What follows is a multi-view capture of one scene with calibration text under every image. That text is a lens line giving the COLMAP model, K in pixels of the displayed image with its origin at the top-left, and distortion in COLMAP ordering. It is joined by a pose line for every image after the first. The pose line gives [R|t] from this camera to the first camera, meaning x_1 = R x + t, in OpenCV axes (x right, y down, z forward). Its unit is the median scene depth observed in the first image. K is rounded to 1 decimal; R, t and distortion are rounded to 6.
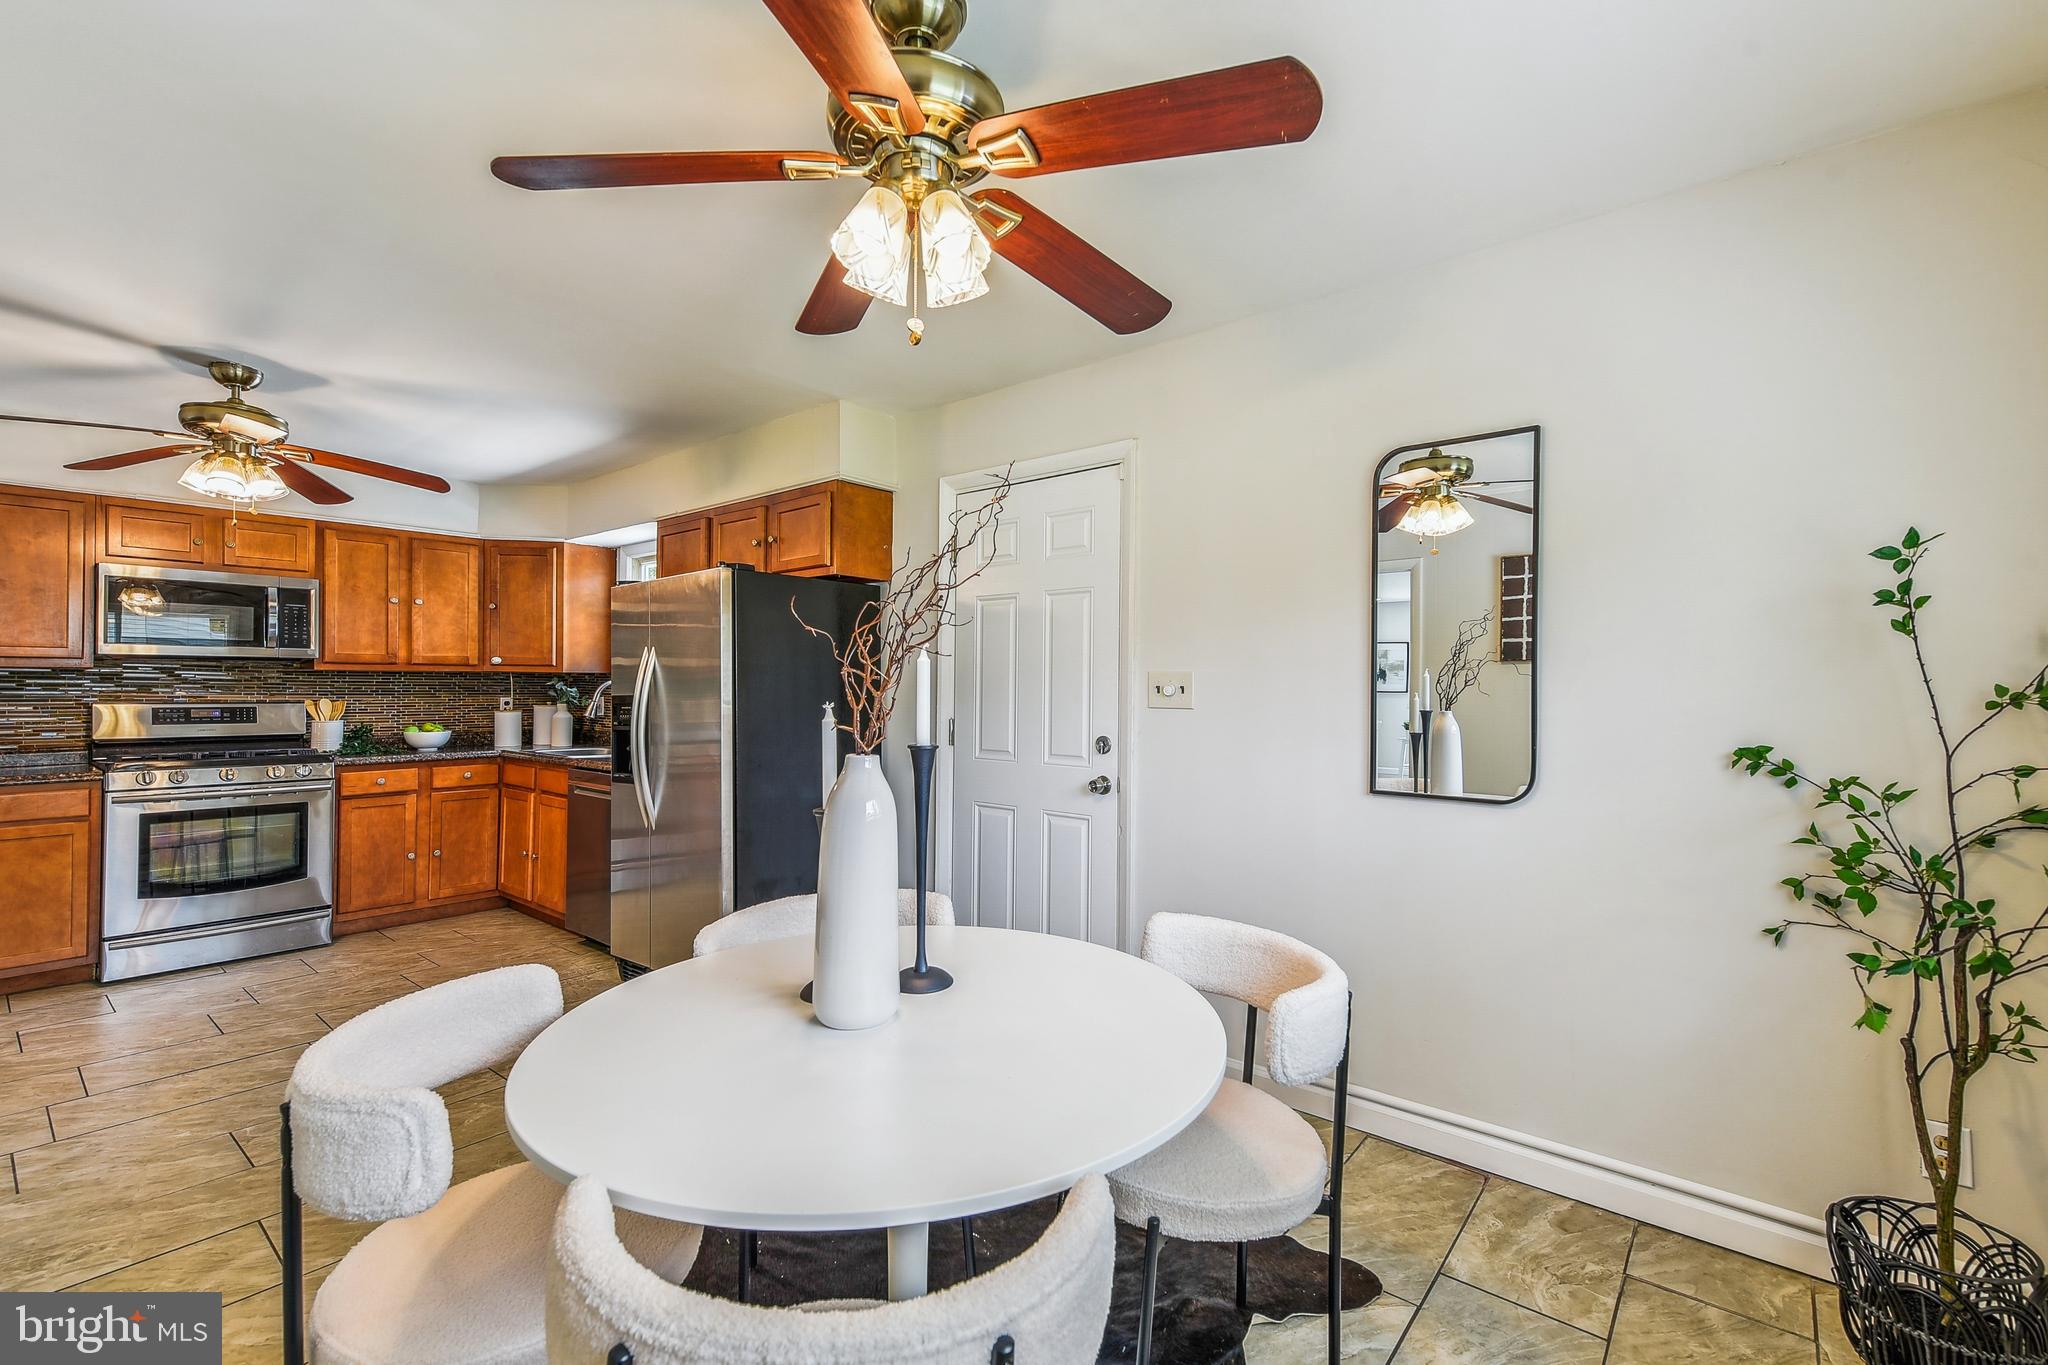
lens RADIAL K [[906.9, 0, 1070.4], [0, 906.9, 681.1], [0, 0, 1]] dist [0.014792, -0.004663]
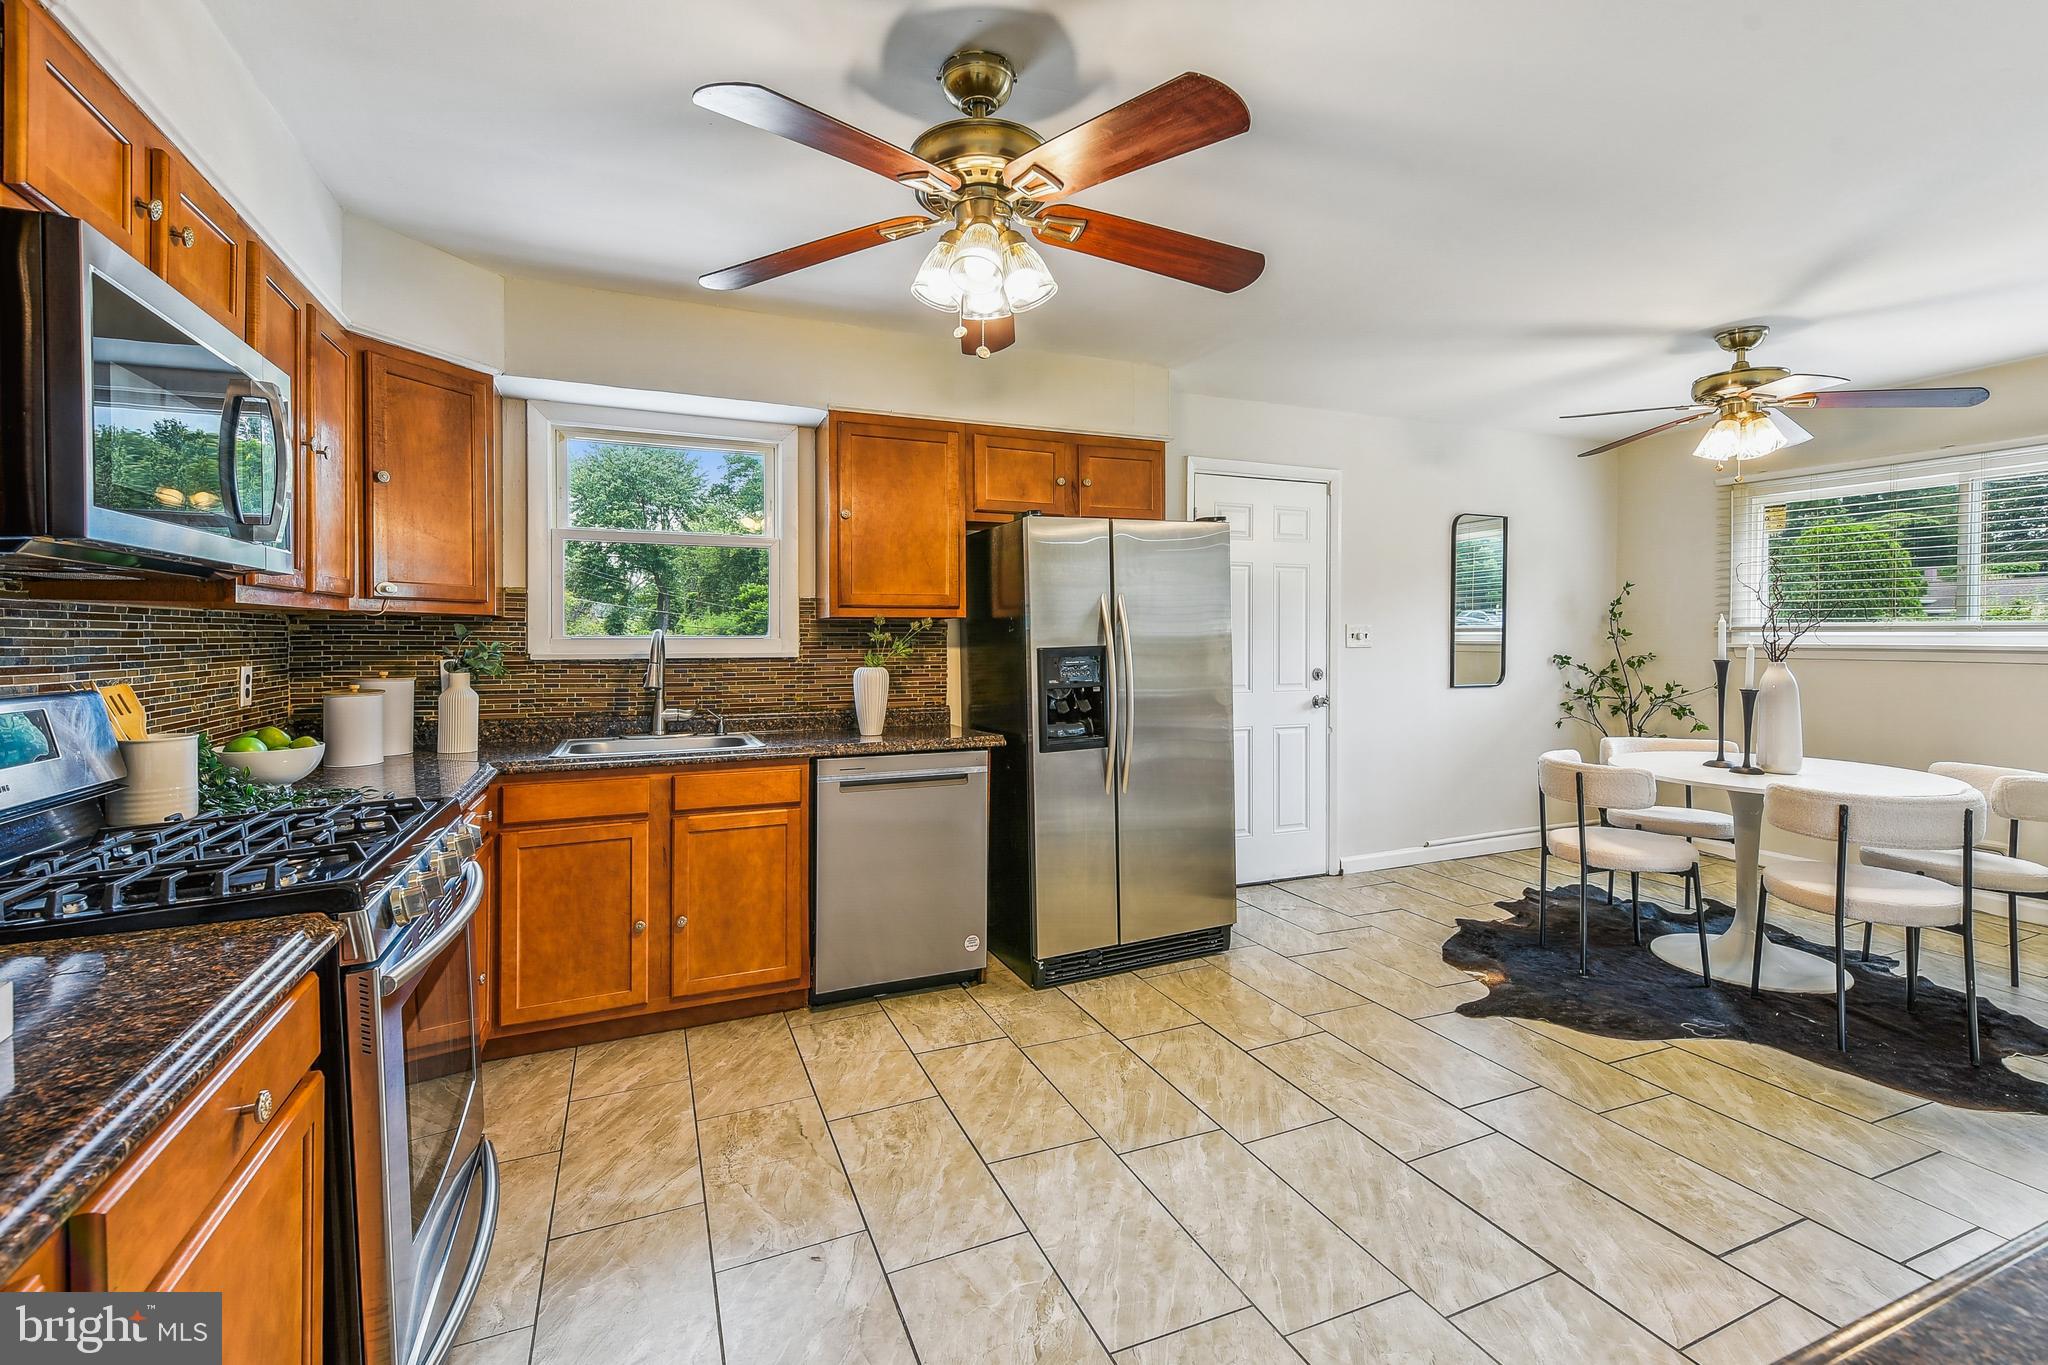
lens RADIAL K [[906.9, 0, 1022.3], [0, 906.9, 650.6], [0, 0, 1]] dist [0.014792, -0.004663]
pose [[0.451891, -0.022138, 0.891799, -1.043347], [-0.001175, 0.999676, 0.025411, -0.002750], [-0.892073, -0.012531, 0.451718, 0.537947]]
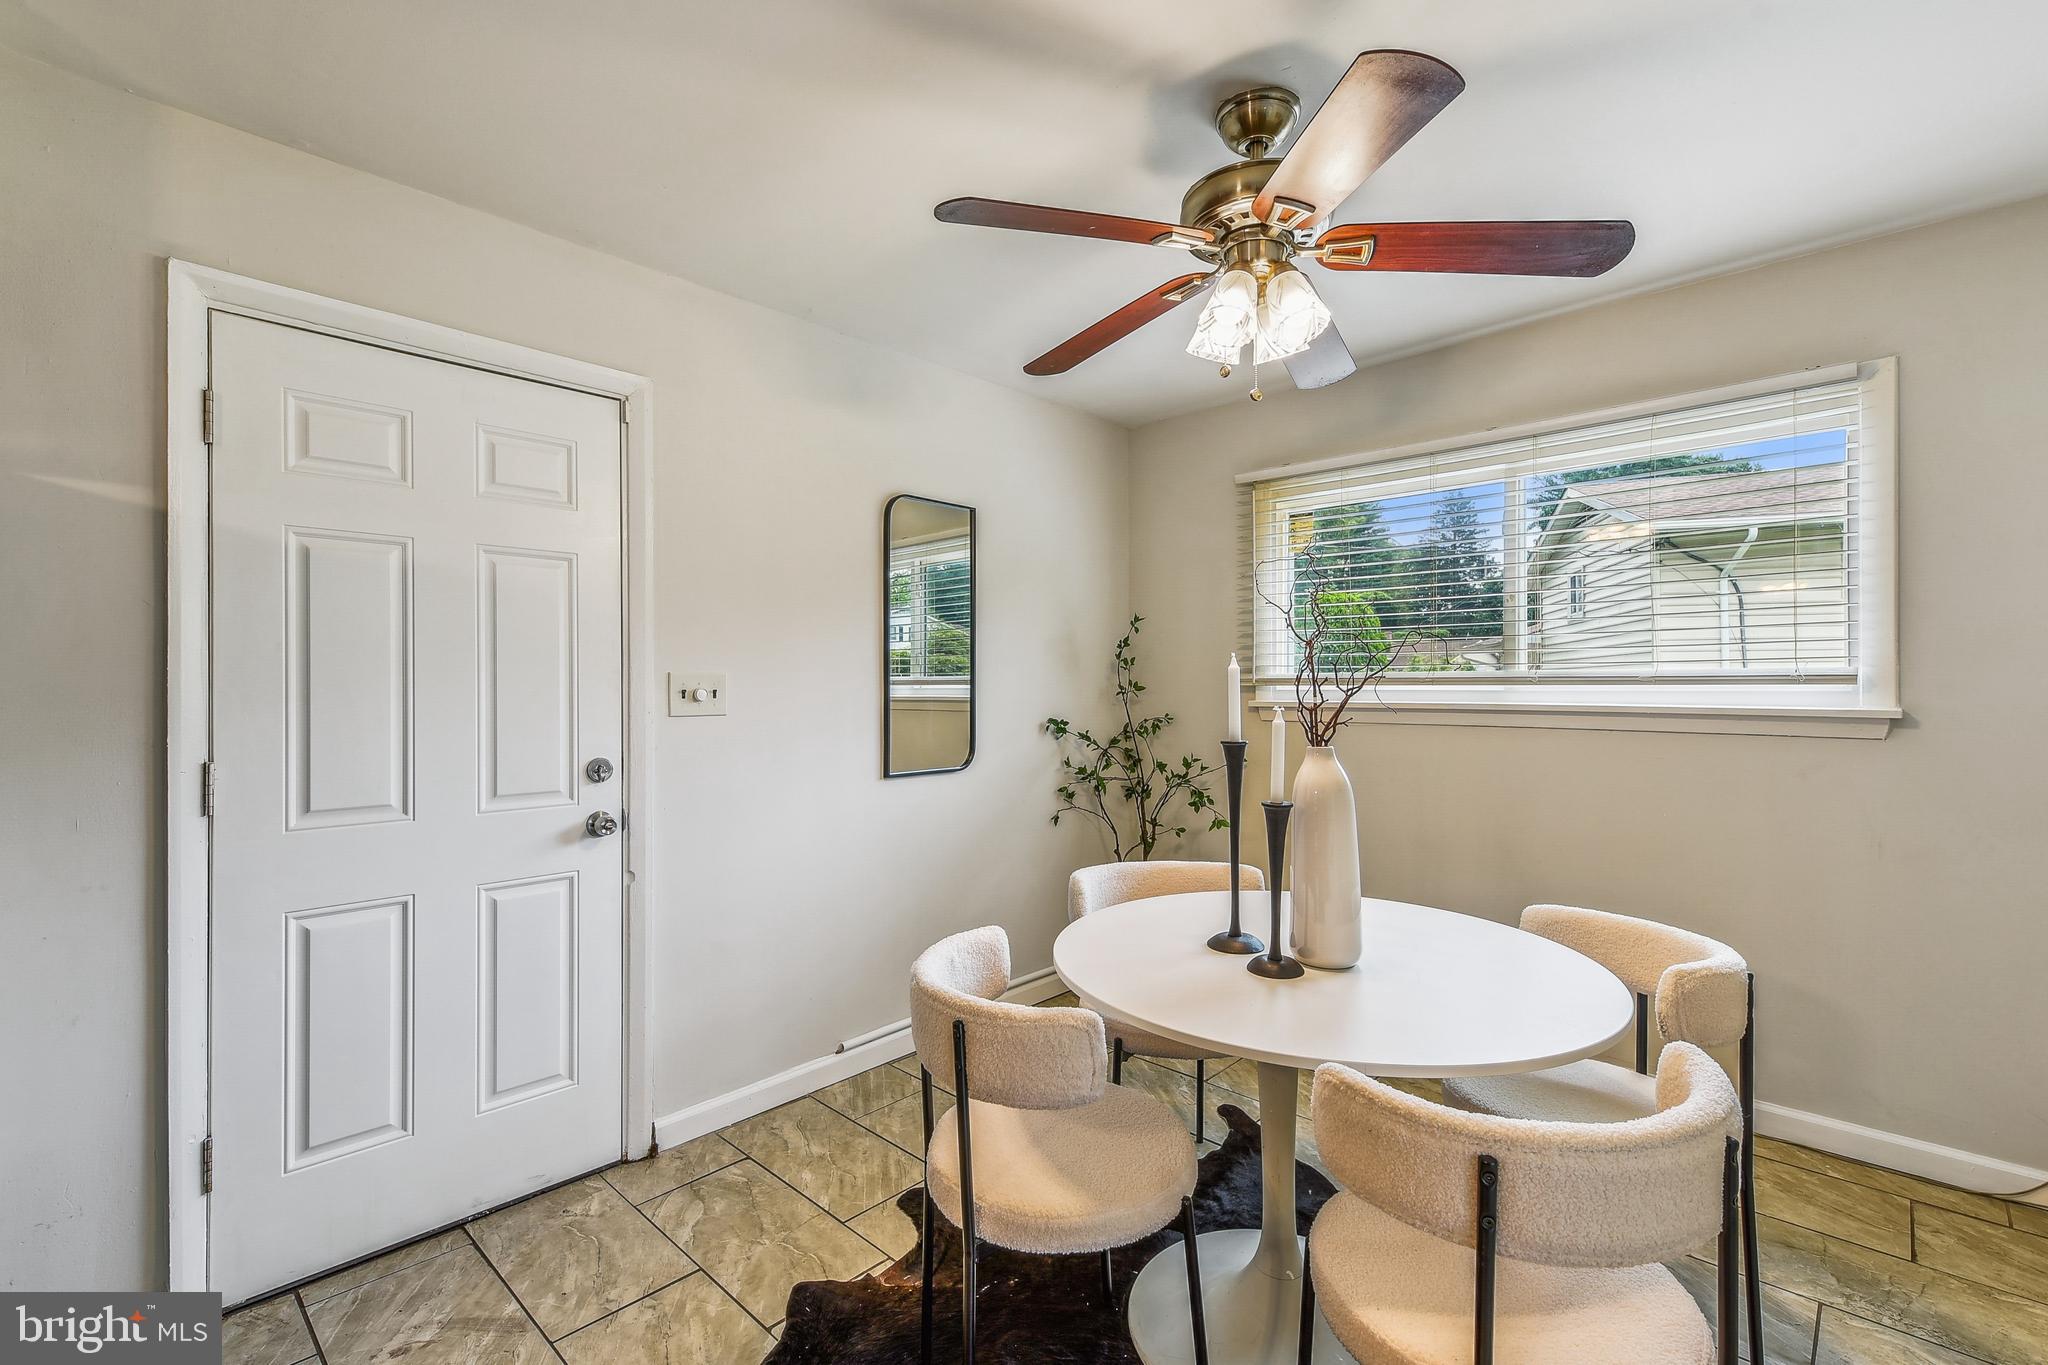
lens RADIAL K [[906.9, 0, 1036.2], [0, 906.9, 692.0], [0, 0, 1]] dist [0.014792, -0.004663]
pose [[0.054157, -0.013135, 0.998446, -0.485368], [-0.000664, 0.999913, 0.013190, -0.002598], [-0.998532, -0.001377, 0.054144, 0.423392]]
